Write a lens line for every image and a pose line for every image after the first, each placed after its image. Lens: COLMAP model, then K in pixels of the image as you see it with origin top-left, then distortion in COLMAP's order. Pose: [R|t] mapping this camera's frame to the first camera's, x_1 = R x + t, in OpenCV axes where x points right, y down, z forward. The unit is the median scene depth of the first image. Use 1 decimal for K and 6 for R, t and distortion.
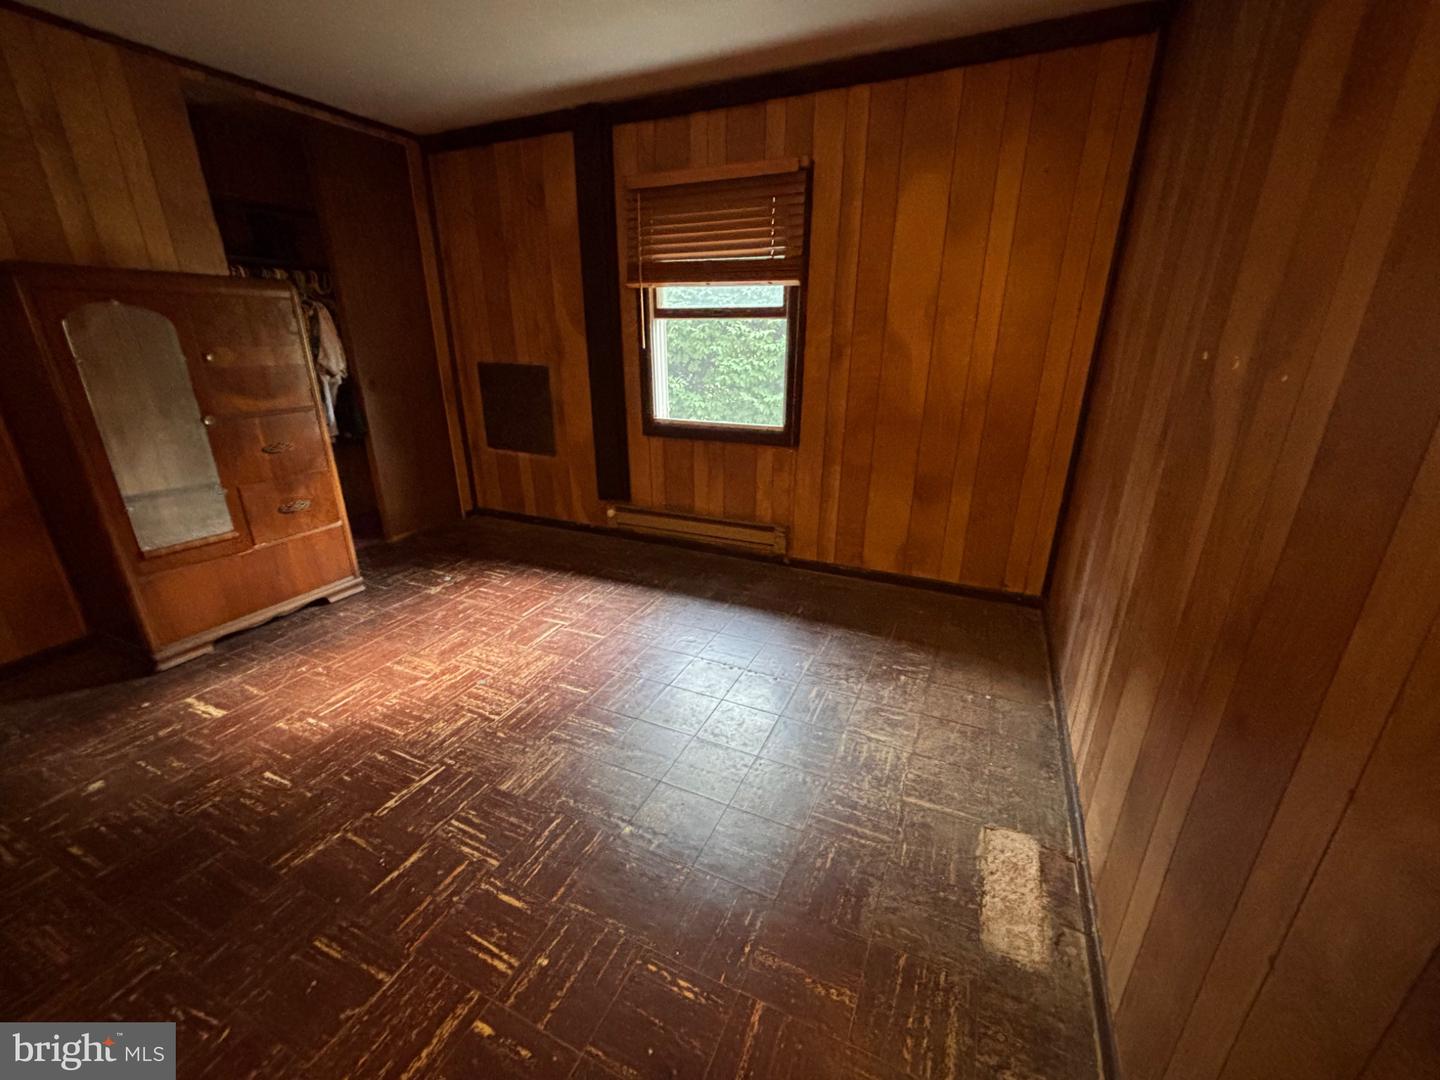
lens RADIAL K [[582.0, 0, 728.7], [0, 582.0, 541.4], [0, 0, 1]] dist [-0.008375, 0.005877]
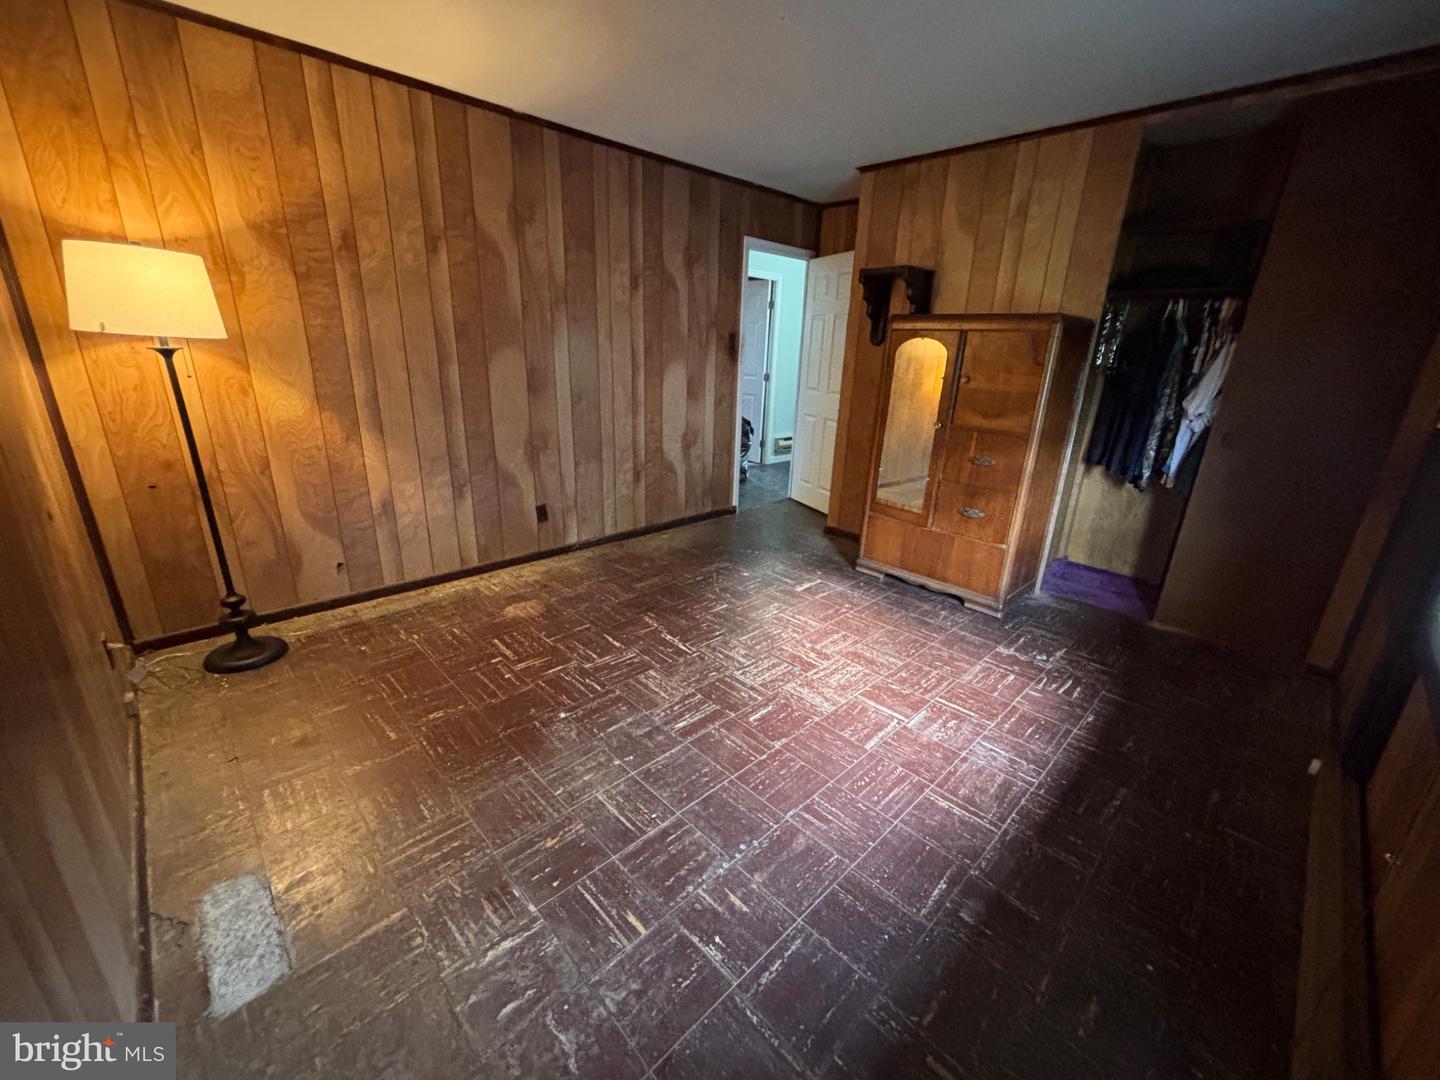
lens RADIAL K [[582.0, 0, 728.7], [0, 582.0, 541.4], [0, 0, 1]] dist [-0.008375, 0.005877]
pose [[-0.361792, 0.283052, -0.888250, 0.511187], [-0.352937, 0.840288, 0.411523, -0.354245], [0.862868, 0.462382, -0.204110, 0.940342]]
